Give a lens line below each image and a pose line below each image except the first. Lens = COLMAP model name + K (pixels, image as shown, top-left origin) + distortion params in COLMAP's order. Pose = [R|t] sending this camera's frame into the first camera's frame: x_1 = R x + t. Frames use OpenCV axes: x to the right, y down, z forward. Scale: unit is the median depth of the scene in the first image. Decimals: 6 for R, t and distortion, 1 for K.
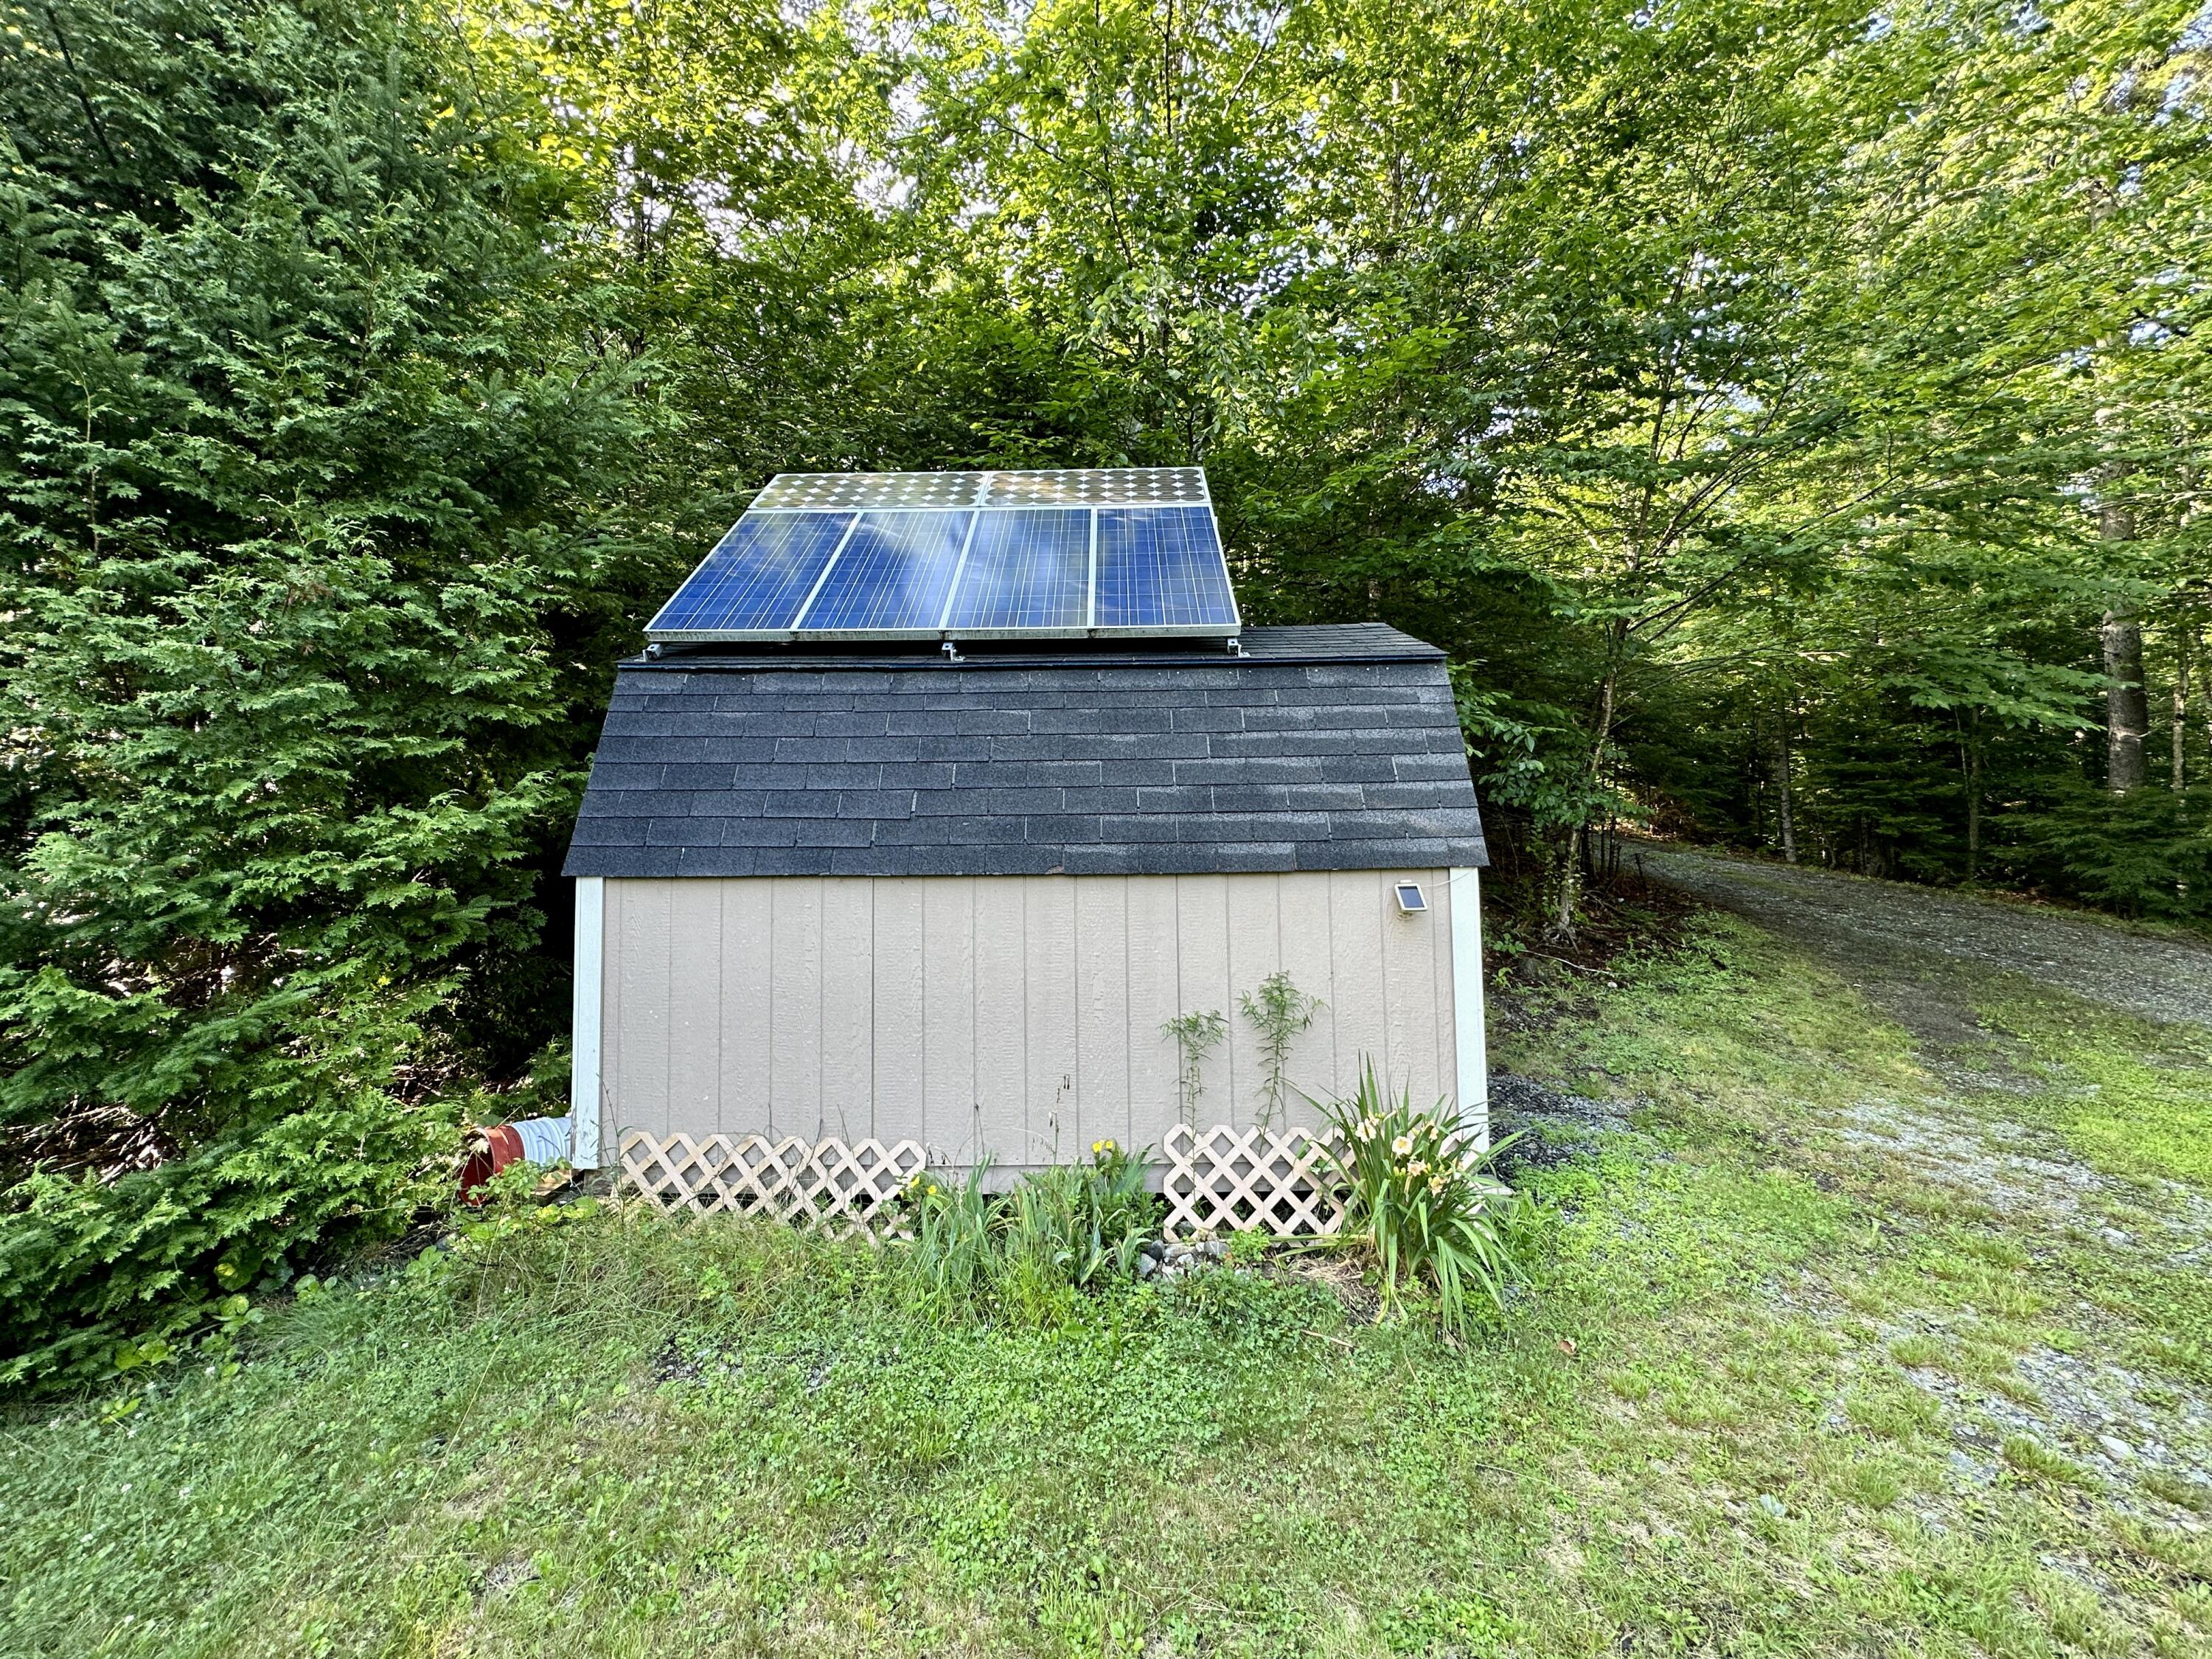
lens RADIAL K [[885.0, 0, 1102.2], [0, 885.0, 826.7], [0, 0, 1]] dist [-0.001521, 0.000192]
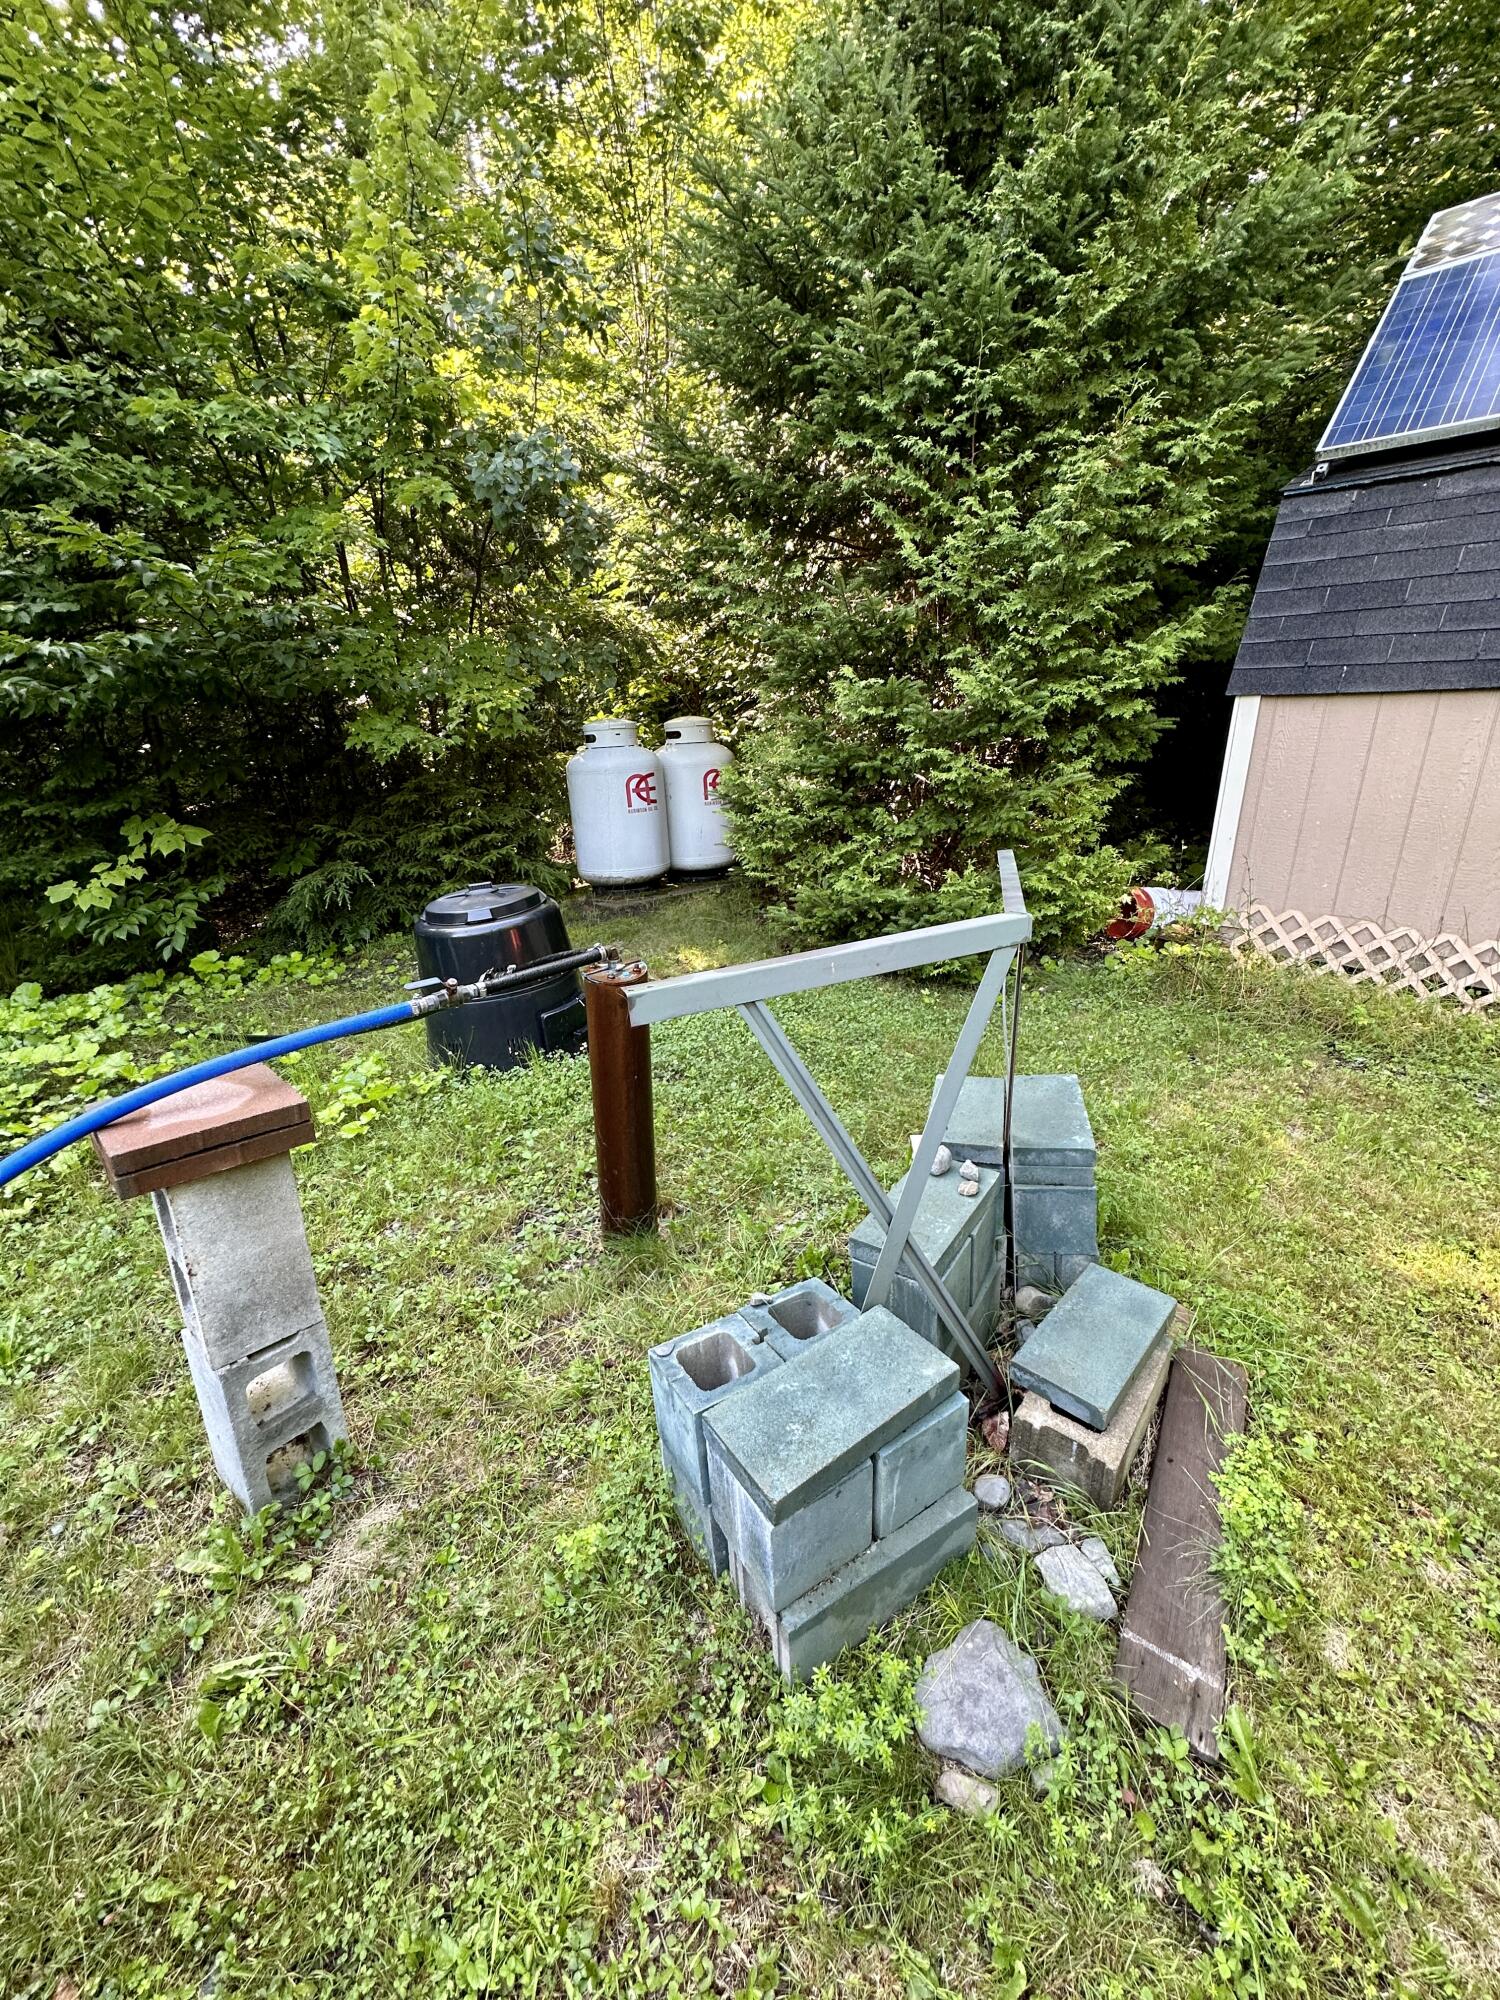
lens RADIAL K [[800.2, 0, 750.3], [0, 800.2, 1002.1], [0, 0, 1]] dist [-0.001521, 0.000192]
pose [[0.720452, 0.226086, -0.655617, -0.260446], [0.037838, 0.931145, 0.362680, 0.024487], [0.692472, -0.286101, 0.662291, -0.335269]]
